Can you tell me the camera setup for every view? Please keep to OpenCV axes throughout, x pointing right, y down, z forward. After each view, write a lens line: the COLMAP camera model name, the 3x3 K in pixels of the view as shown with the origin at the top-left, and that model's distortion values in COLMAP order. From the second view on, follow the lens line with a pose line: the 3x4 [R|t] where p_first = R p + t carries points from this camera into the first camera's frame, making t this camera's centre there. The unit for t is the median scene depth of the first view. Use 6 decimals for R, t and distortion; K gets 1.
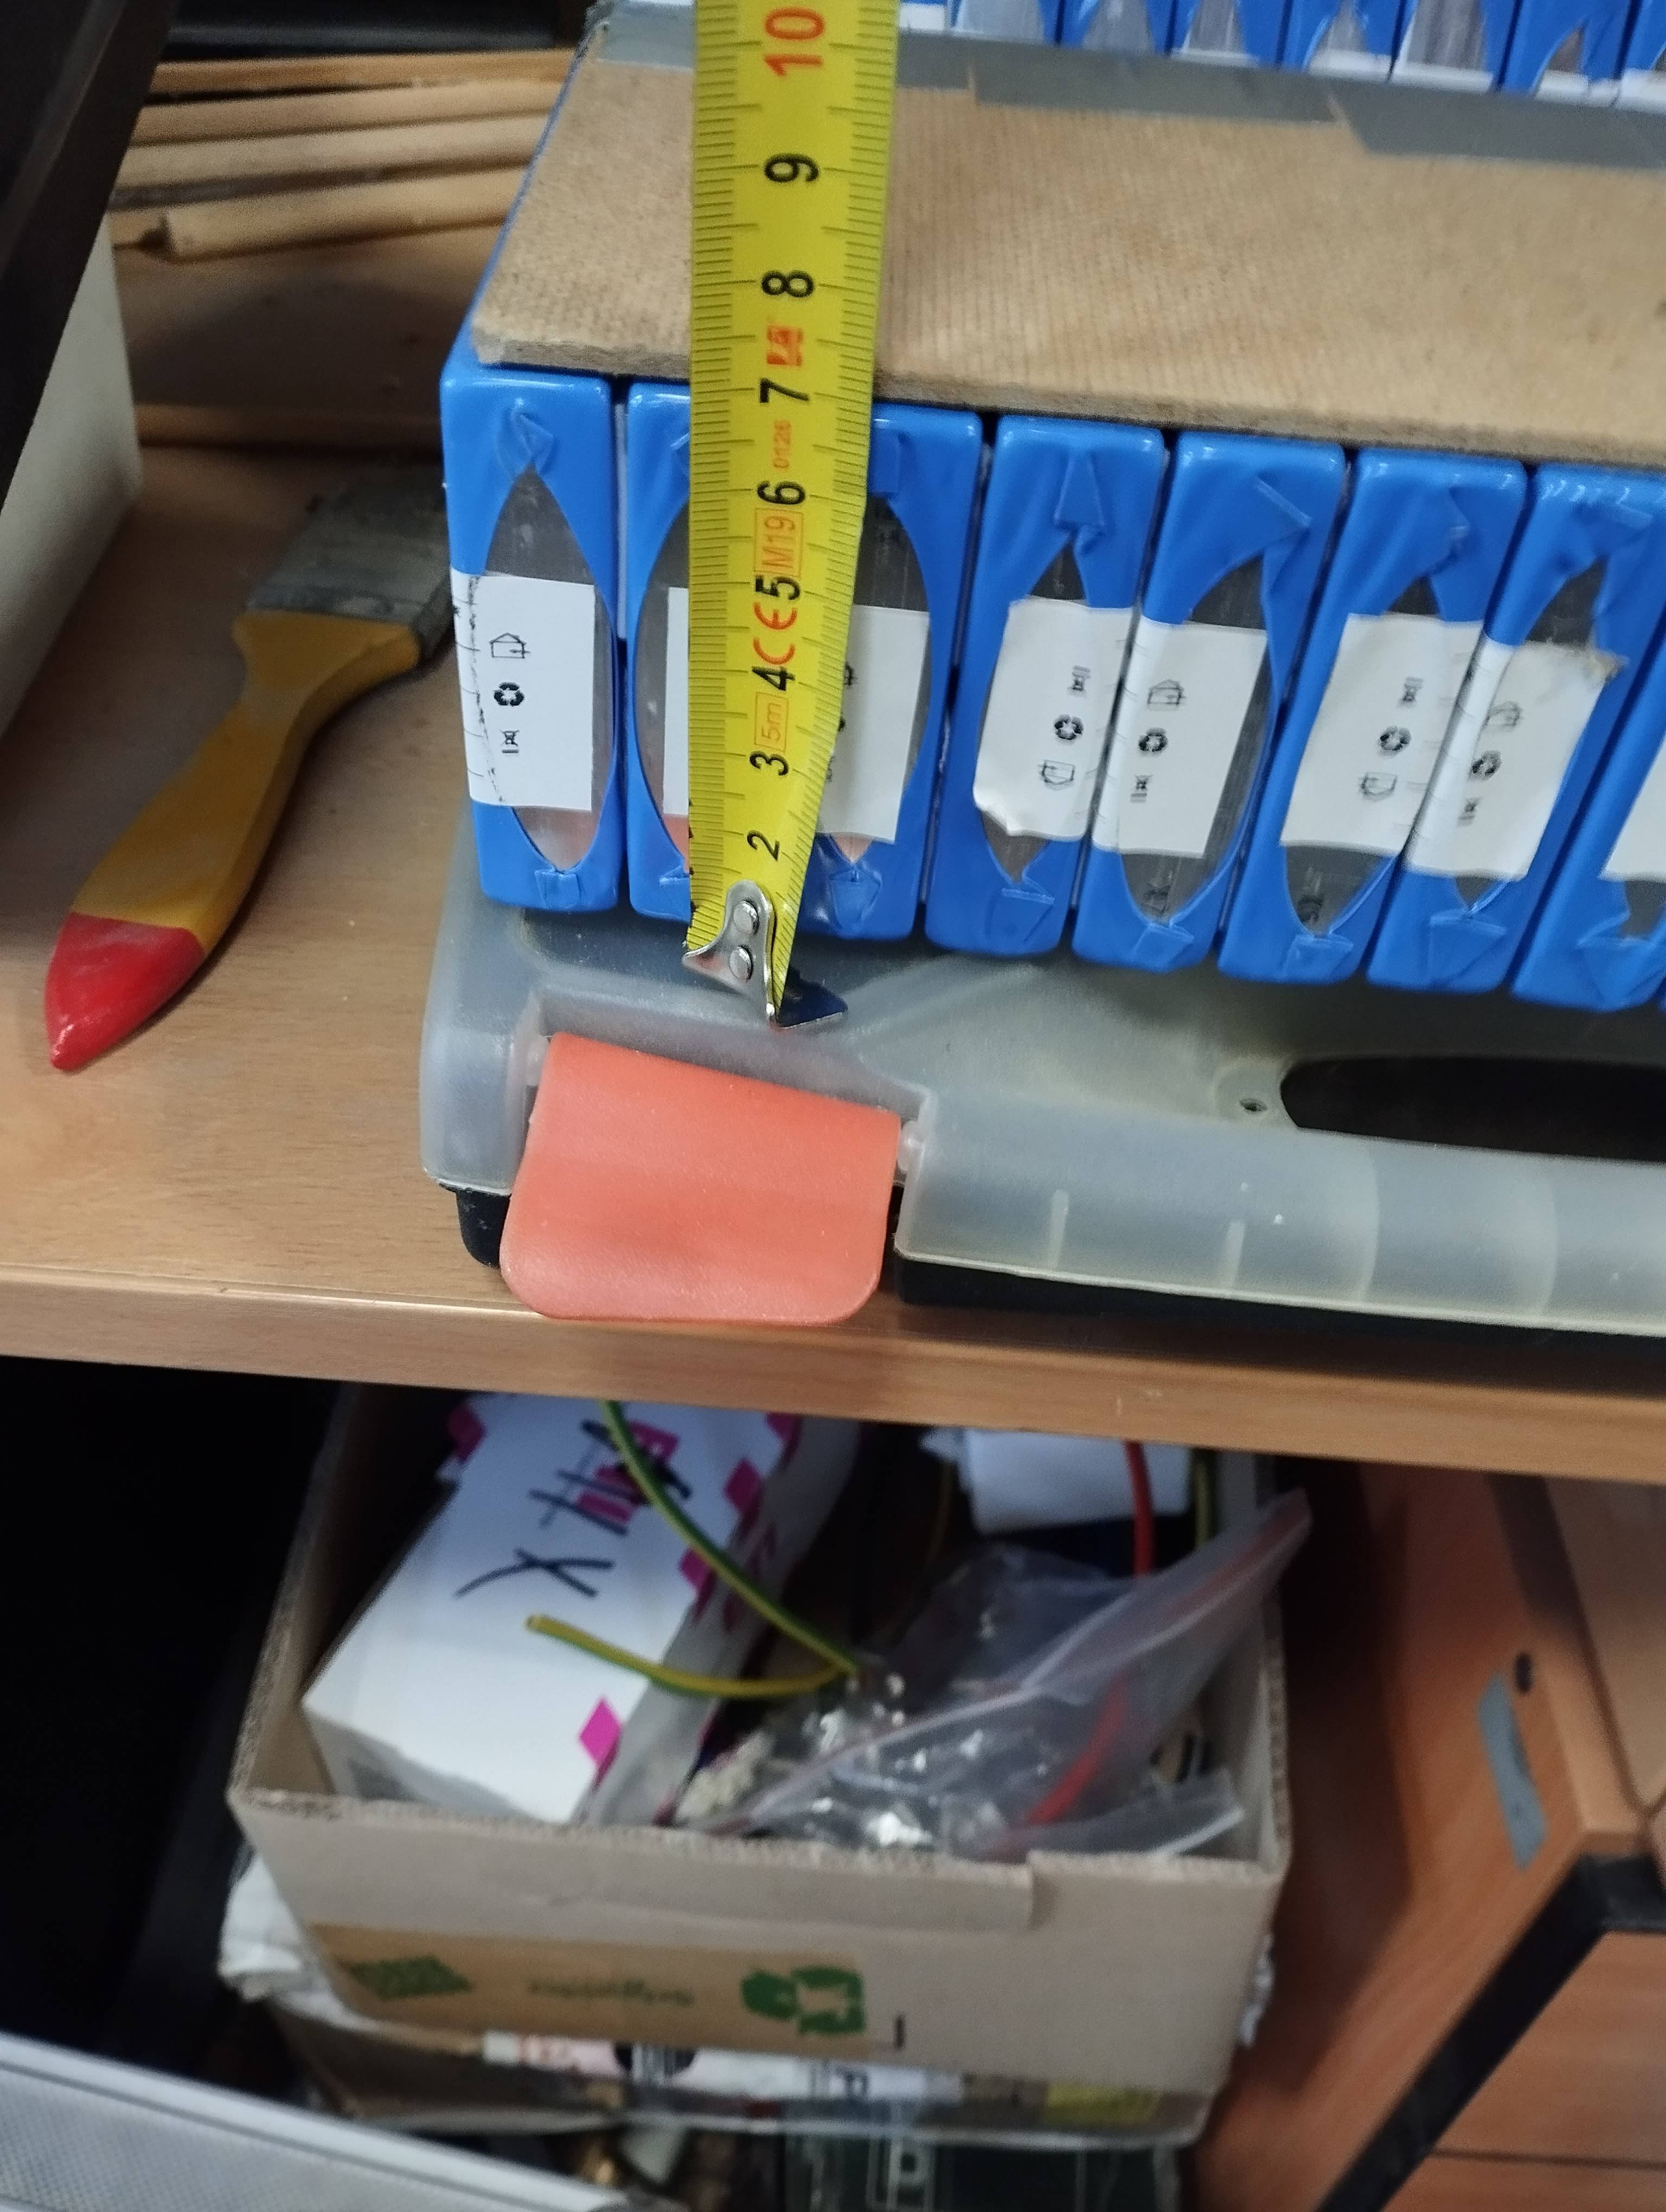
lens RADIAL K [[1821.1, 0, 824.0], [0, 1821.1, 1103.3], [0, 0, 1]] dist [0.096073, -0.138659]
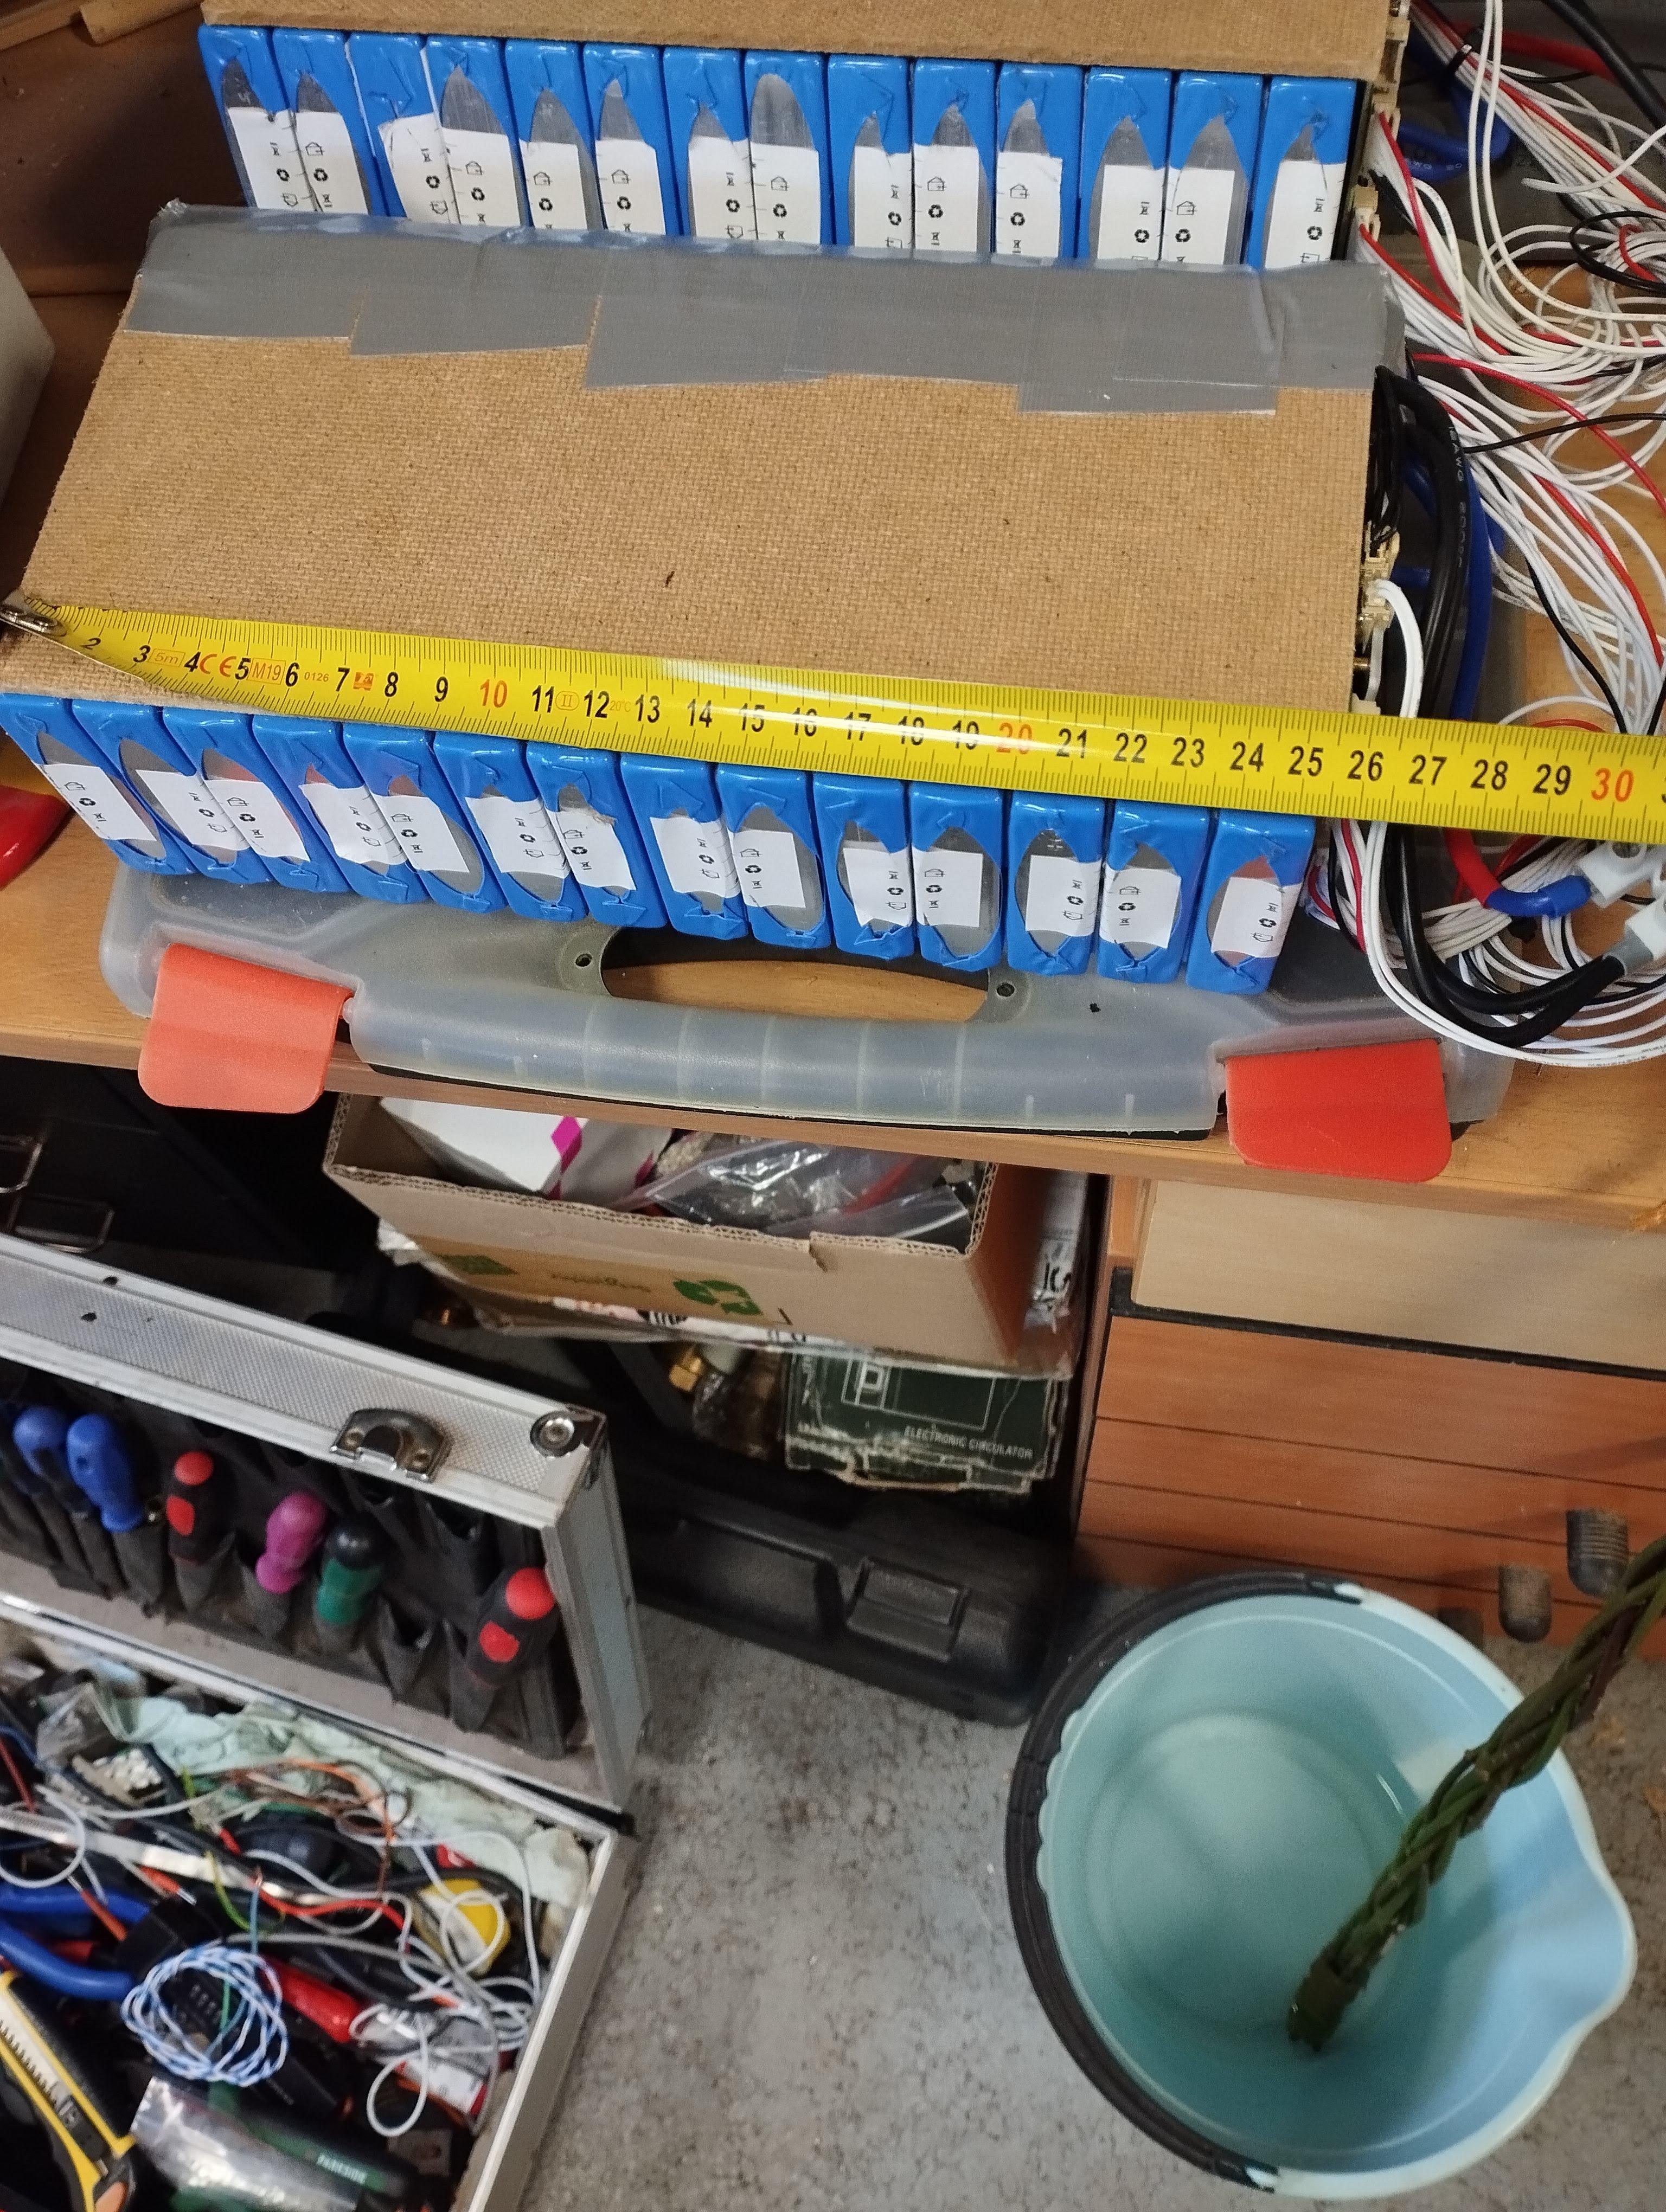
lens RADIAL K [[1812.3, 0, 868.5], [0, 1812.3, 1109.1], [0, 0, 1]] dist [0.074966, -0.122308]
pose [[0.982598, 0.045057, -0.180195, 0.410936], [0.031647, 0.915336, 0.401446, -0.278958], [0.183027, -0.400162, 0.897982, -0.288254]]
